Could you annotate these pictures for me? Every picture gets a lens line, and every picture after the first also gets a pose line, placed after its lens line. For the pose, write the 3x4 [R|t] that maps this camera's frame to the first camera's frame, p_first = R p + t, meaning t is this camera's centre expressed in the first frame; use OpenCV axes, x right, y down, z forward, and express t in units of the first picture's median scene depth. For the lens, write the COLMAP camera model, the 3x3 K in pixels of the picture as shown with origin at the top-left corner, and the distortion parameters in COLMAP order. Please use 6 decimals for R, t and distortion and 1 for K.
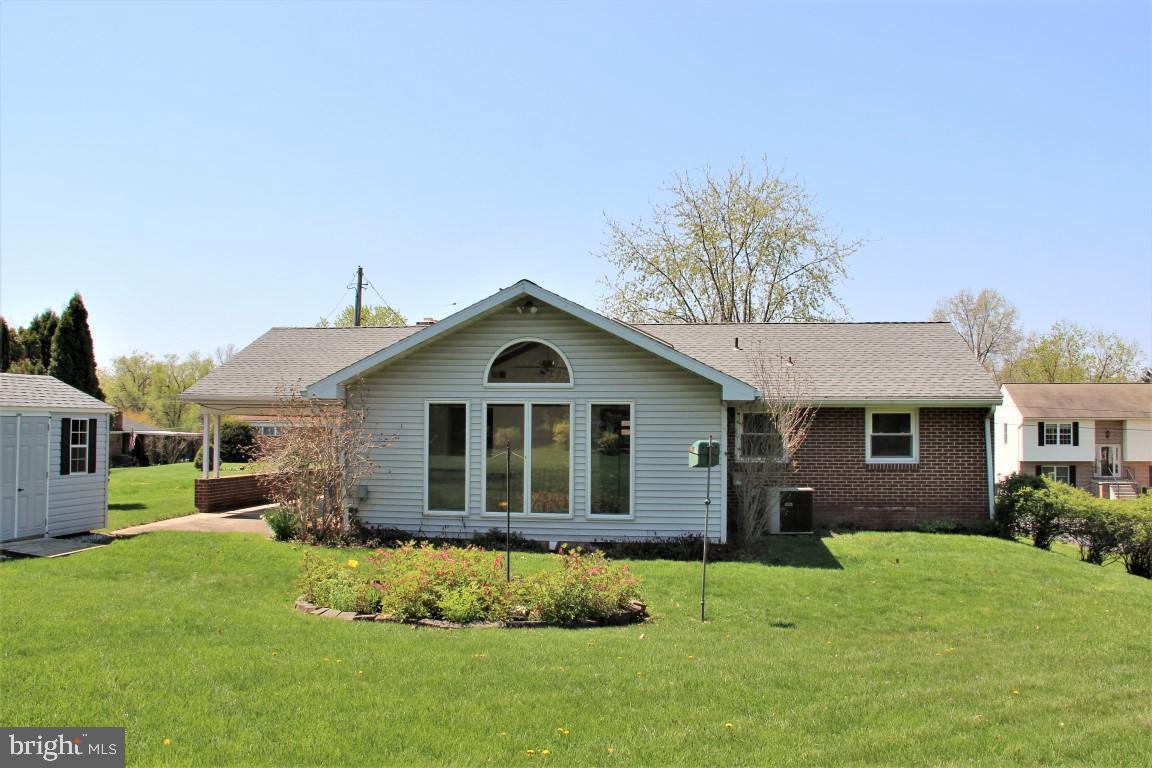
lens RADIAL K [[1022.2, 0, 576.0], [0, 1022.2, 384.0], [0, 0, 1]] dist [-0.189786, 0.132751]
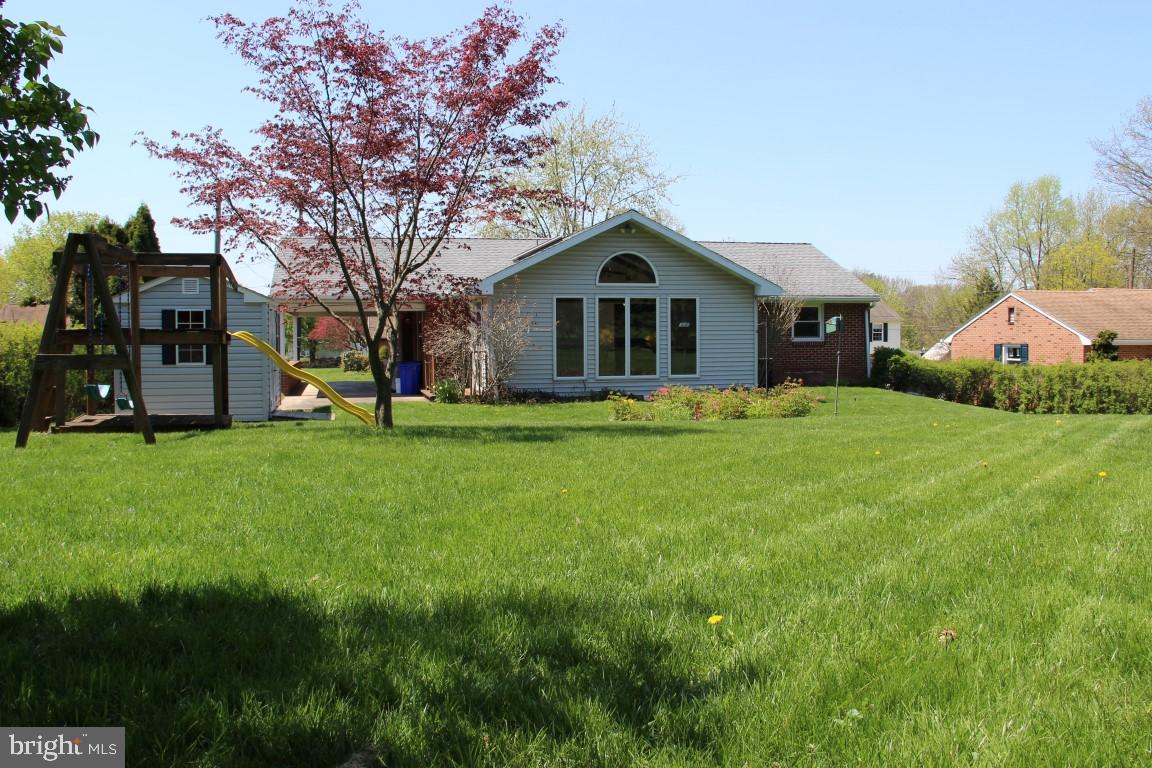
lens RADIAL K [[1022.2, 0, 576.0], [0, 1022.2, 384.0], [0, 0, 1]] dist [-0.189786, 0.132751]
pose [[0.911420, -0.028665, 0.410478, -0.687479], [-0.010847, 0.995550, 0.093608, 0.006415], [-0.411335, -0.089768, 0.907053, -0.249532]]
